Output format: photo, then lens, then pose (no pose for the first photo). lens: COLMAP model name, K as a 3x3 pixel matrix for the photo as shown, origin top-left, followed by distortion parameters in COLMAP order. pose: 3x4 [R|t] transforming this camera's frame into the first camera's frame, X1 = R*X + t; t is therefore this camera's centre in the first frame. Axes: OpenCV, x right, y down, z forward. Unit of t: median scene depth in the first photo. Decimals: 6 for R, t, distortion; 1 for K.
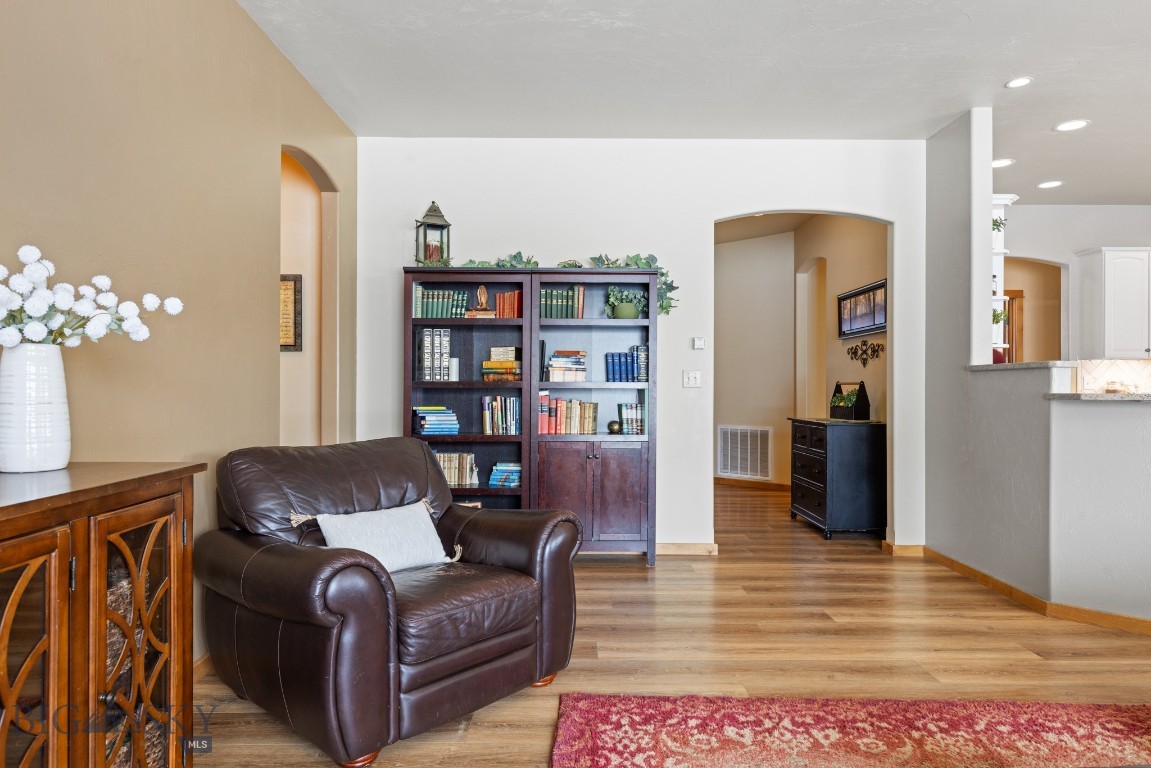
lens RADIAL K [[742.3, 0, 579.1], [0, 742.3, 380.6], [0, 0, 1]] dist [0.016155, -0.005537]
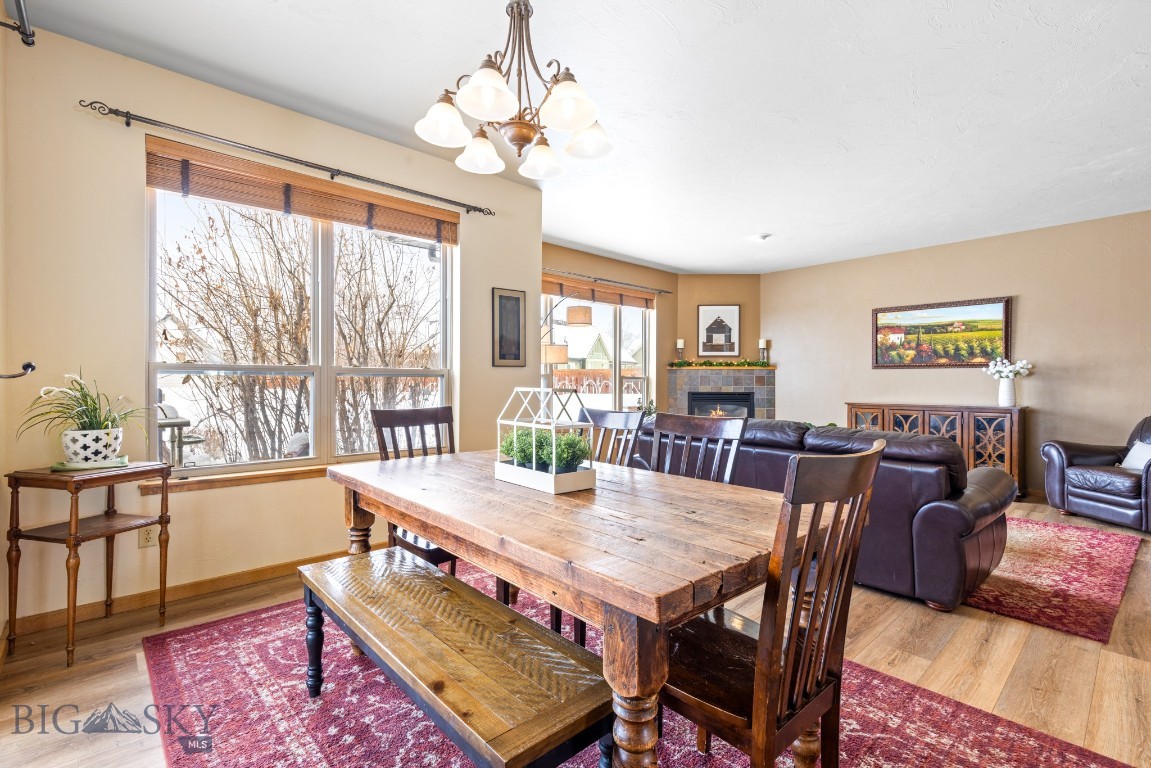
lens RADIAL K [[517.5, 0, 575.6], [0, 517.5, 384.5], [0, 0, 1]] dist [0.006425, -0.000362]
pose [[-0.746788, -0.003586, -0.665052, 2.071100], [-0.001400, 0.999992, -0.003820, 0.002294], [0.665061, -0.001921, -0.746787, 1.014237]]
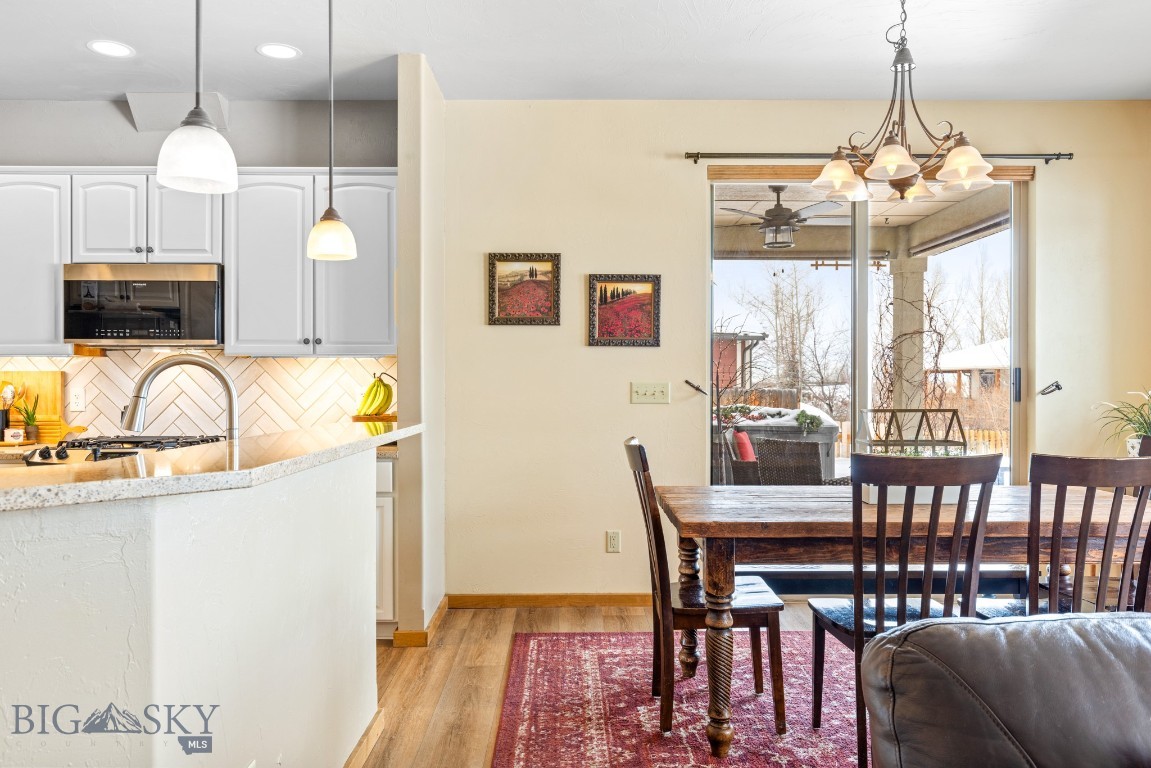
lens RADIAL K [[851.6, 0, 580.7], [0, 851.6, 385.1], [0, 0, 1]] dist [0.004459, -0.003939]
pose [[-0.001695, -0.007143, 0.999973, 0.485944], [-0.006934, 0.999951, 0.007131, -0.032802], [-0.999975, -0.006922, -0.001744, 0.932437]]
